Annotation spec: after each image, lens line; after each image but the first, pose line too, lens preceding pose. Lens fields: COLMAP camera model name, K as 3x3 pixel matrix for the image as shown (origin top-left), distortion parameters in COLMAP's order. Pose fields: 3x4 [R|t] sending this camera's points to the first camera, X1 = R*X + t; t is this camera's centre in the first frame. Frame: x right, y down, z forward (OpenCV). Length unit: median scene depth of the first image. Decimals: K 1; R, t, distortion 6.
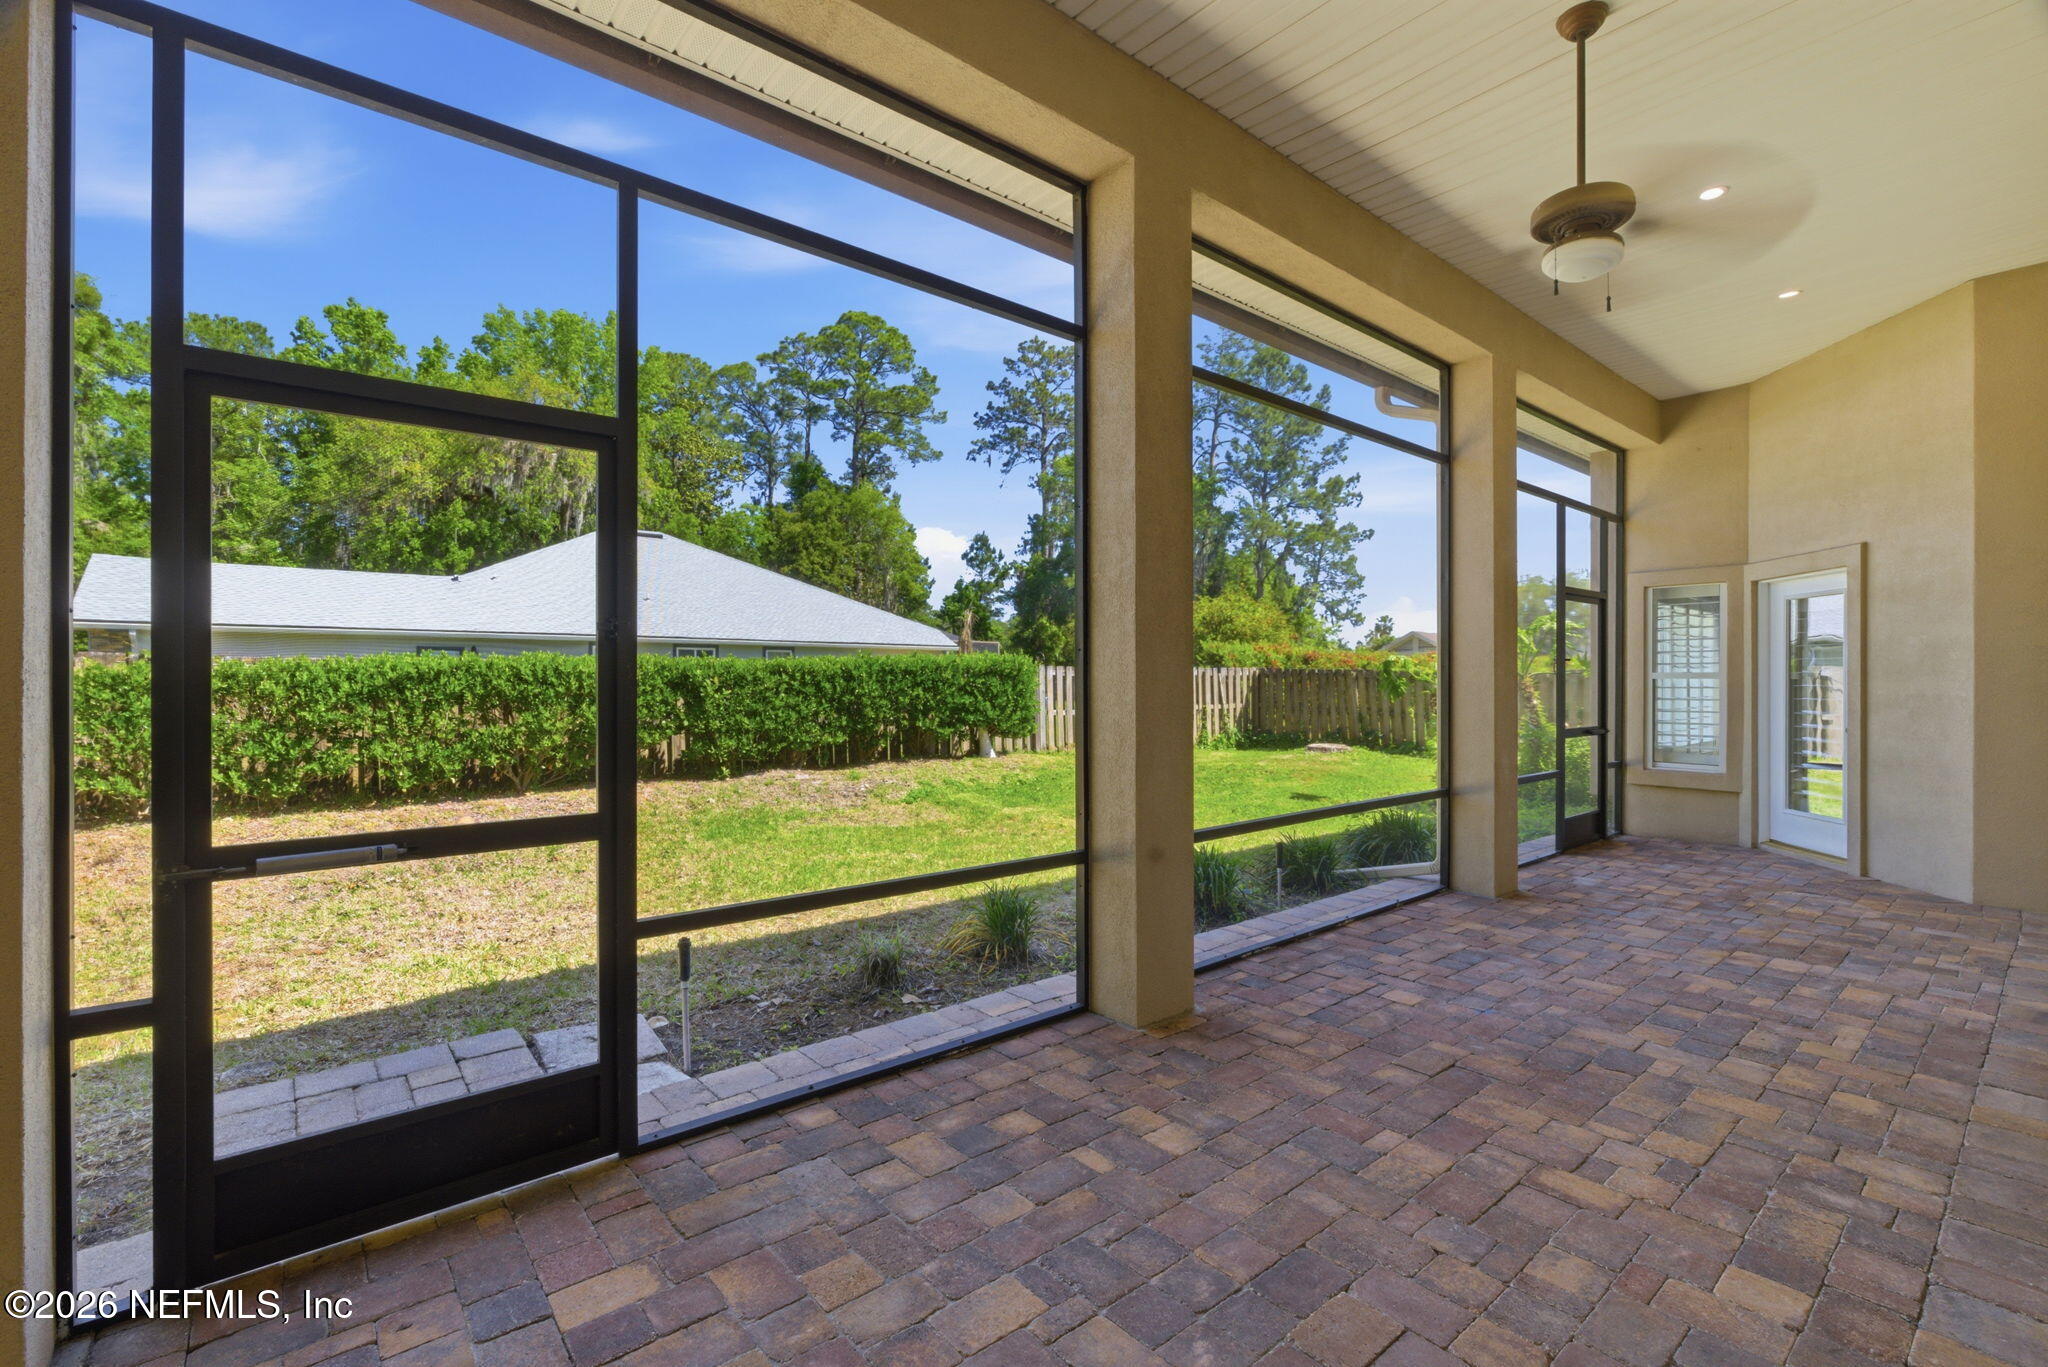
lens RADIAL K [[905.7, 0, 1032.6], [0, 905.7, 681.6], [0, 0, 1]] dist [0.000866, -0.001004]
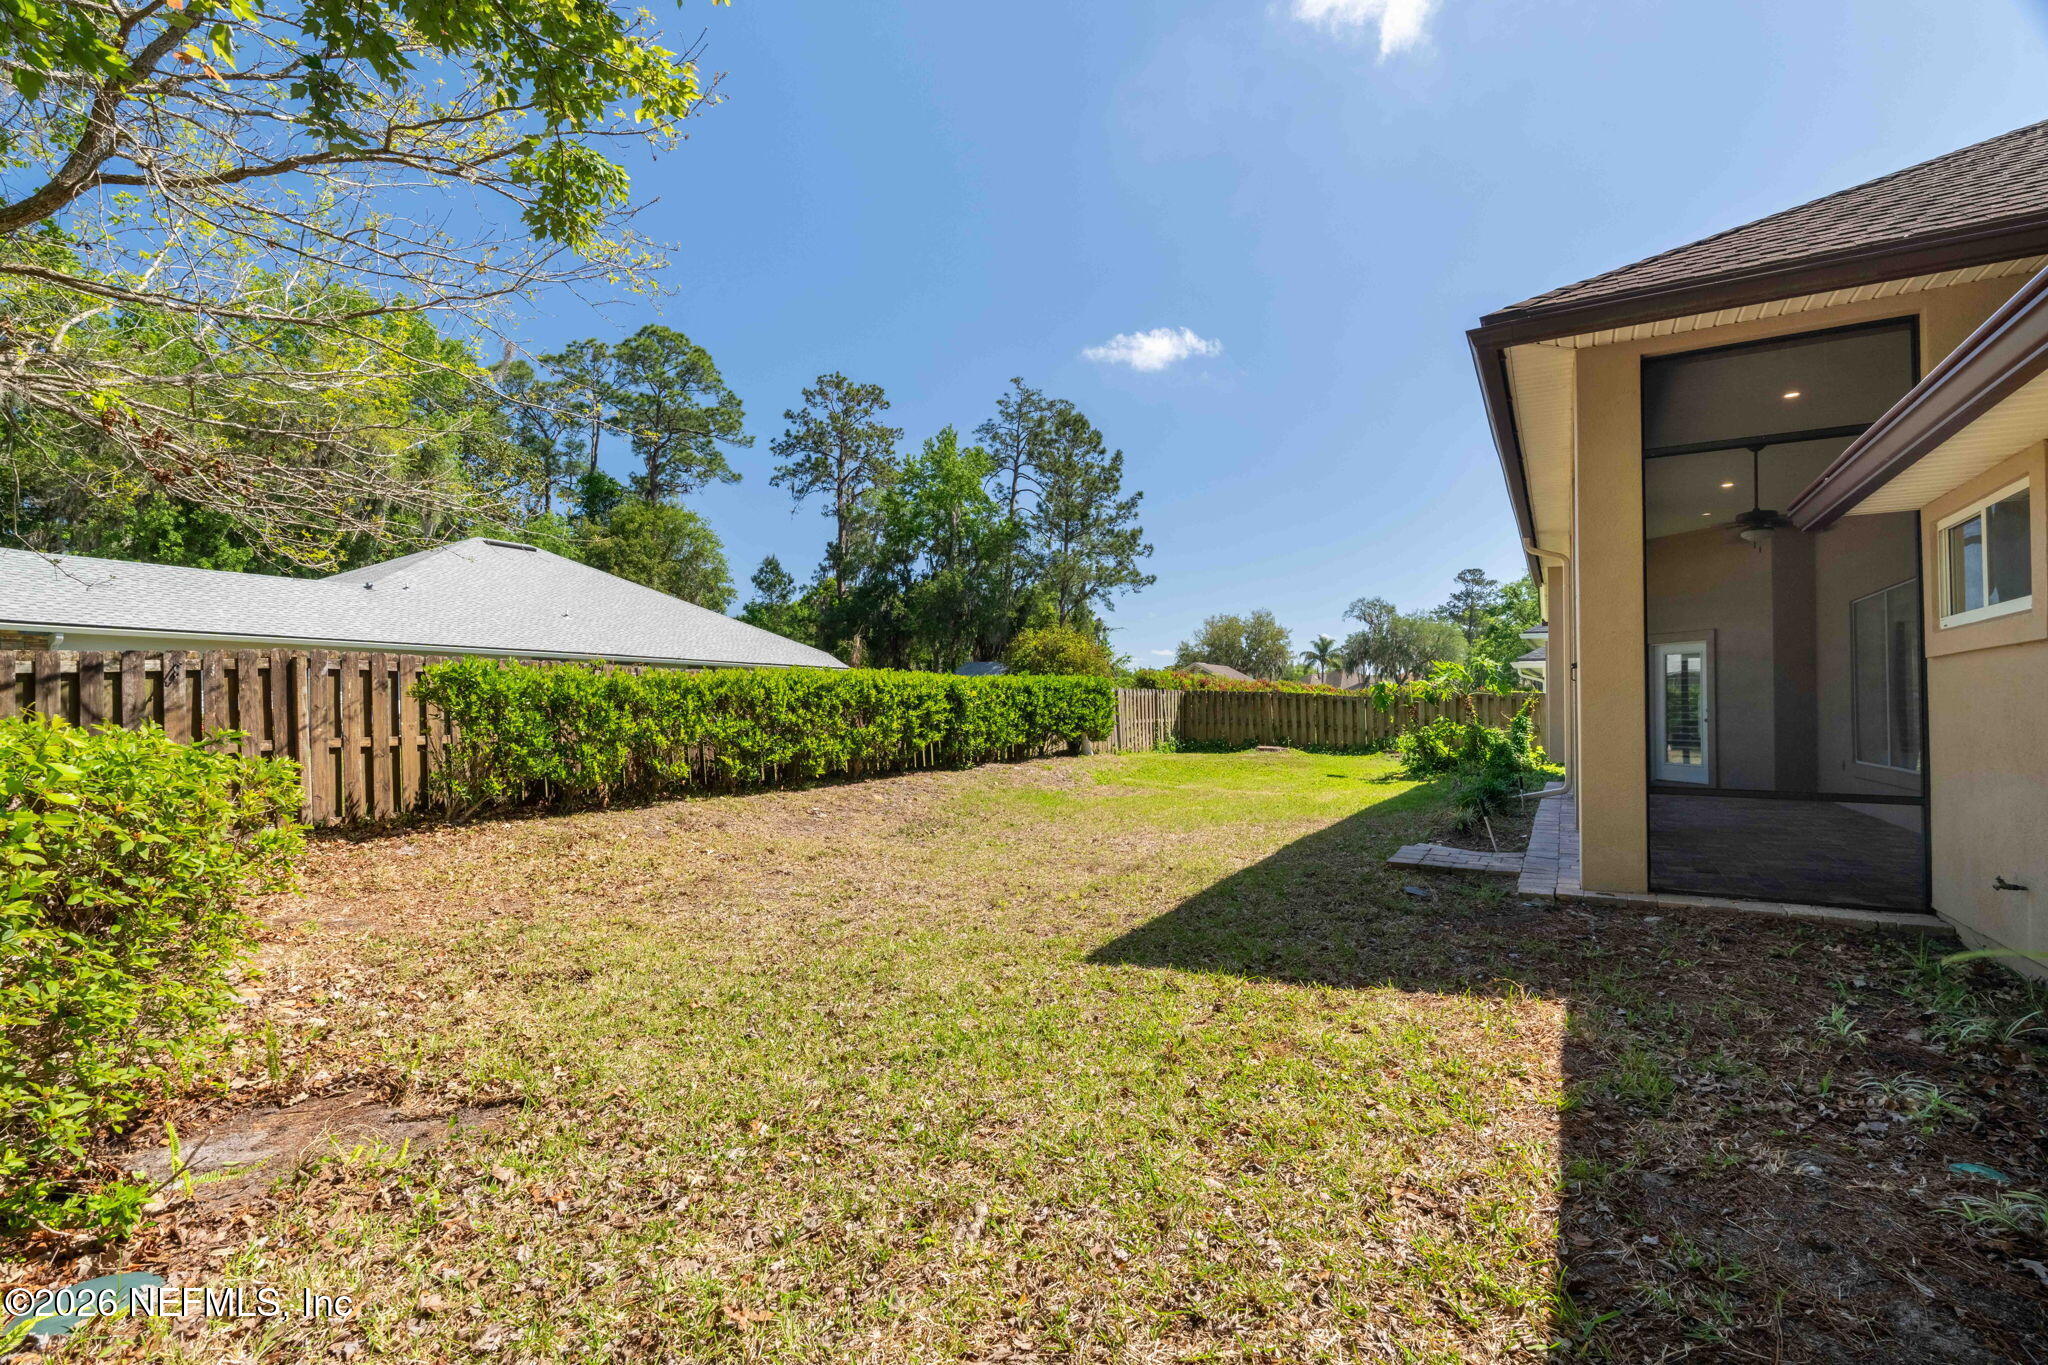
lens RADIAL K [[905.7, 0, 1009.8], [0, 905.7, 697.4], [0, 0, 1]] dist [0.000866, -0.001004]
pose [[0.947956, 0.008421, 0.318289, -0.139030], [-0.005117, 0.999924, -0.011213, 0.003719], [-0.318359, 0.009001, 0.947928, -0.047928]]
